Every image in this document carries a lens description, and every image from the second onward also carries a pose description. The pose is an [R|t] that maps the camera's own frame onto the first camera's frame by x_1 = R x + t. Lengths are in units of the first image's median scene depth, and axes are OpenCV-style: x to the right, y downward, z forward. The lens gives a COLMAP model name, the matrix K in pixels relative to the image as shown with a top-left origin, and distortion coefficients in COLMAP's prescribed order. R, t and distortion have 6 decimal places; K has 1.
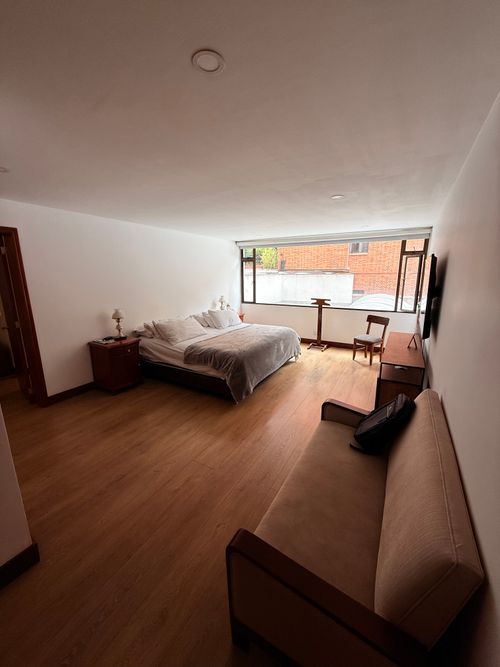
lens RADIAL K [[270.5, 0, 250.8], [0, 270.5, 332.4], [0, 0, 1]] dist [-0.004435, 0.000111]
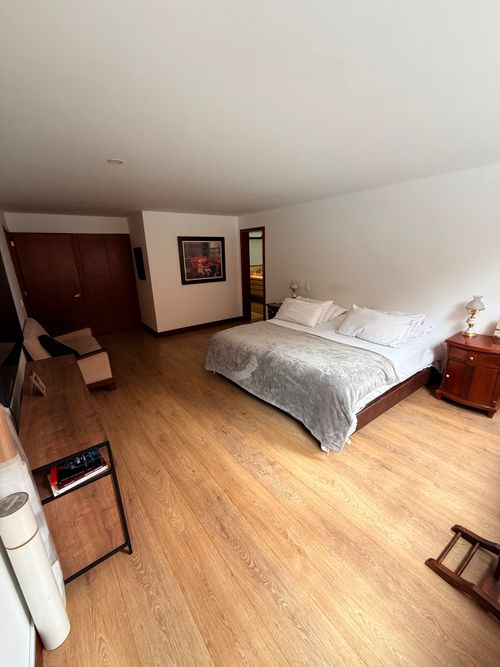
lens RADIAL K [[270.5, 0, 250.8], [0, 270.5, 333.2], [0, 0, 1]] dist [-0.004435, 0.000111]
pose [[-0.399270, 0.279915, -0.873058, 0.570477], [-0.171868, 0.912522, 0.371166, -0.225046], [0.900580, 0.298246, -0.316235, 1.000460]]
